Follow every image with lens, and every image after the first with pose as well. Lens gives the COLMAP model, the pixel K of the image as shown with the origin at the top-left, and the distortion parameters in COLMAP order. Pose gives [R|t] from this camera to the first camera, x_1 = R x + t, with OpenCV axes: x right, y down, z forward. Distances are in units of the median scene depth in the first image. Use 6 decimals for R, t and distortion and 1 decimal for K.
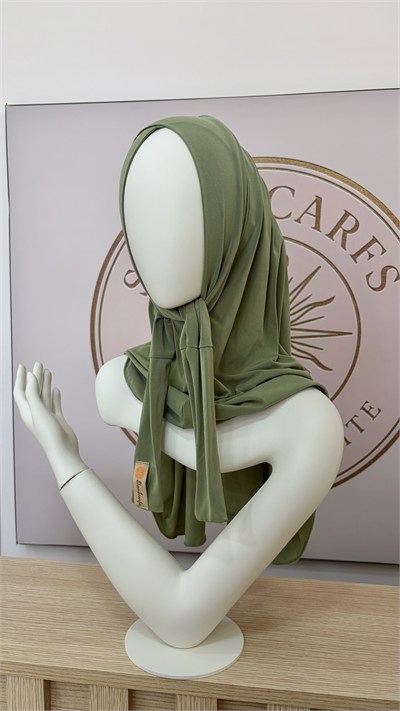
lens RADIAL K [[541.0, 0, 197.0], [0, 541.0, 358.7], [0, 0, 1]] dist [0.049438, -0.080539]
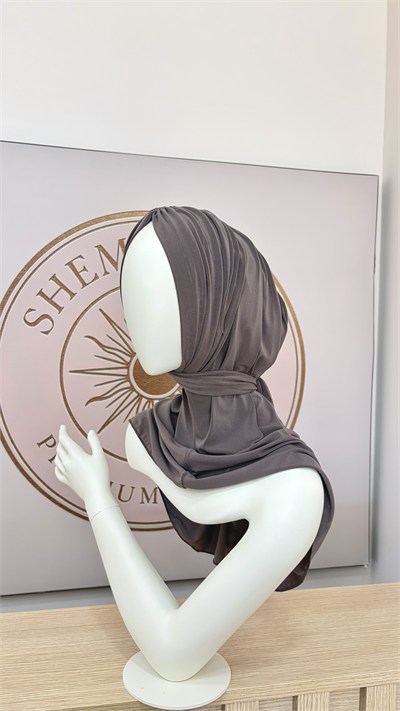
lens RADIAL K [[541.0, 0, 201.3], [0, 541.0, 358.2], [0, 0, 1]] dist [0.049438, -0.080539]
pose [[0.937961, 0.001415, 0.346737, -0.297270], [0.012881, 0.999159, -0.038923, -0.050481], [-0.346501, 0.040974, 0.937154, -0.067522]]
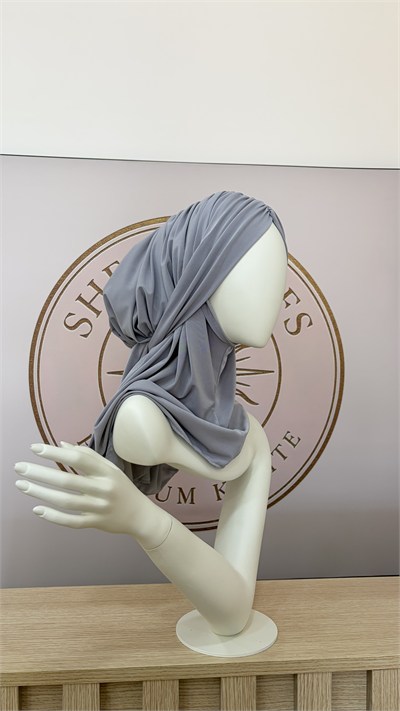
lens RADIAL K [[541.0, 0, 196.7], [0, 541.0, 357.2], [0, 0, 1]] dist [0.049438, -0.080539]
pose [[0.973728, -0.003366, 0.227690, -0.211309], [0.021907, 0.996638, -0.078953, 0.015089], [-0.226658, 0.081866, 0.970528, -0.104043]]
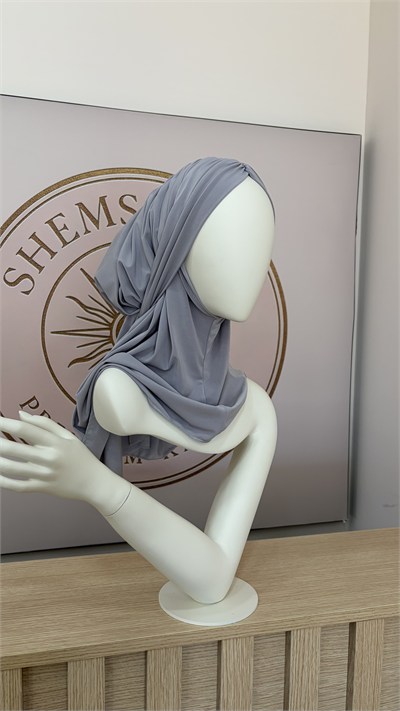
lens RADIAL K [[541.0, 0, 201.2], [0, 541.0, 356.3], [0, 0, 1]] dist [0.049438, -0.080539]
pose [[0.921021, -0.021232, 0.388935, -0.323266], [0.017810, 0.999764, 0.012402, -0.018700], [-0.389107, -0.004496, 0.921182, -0.057178]]
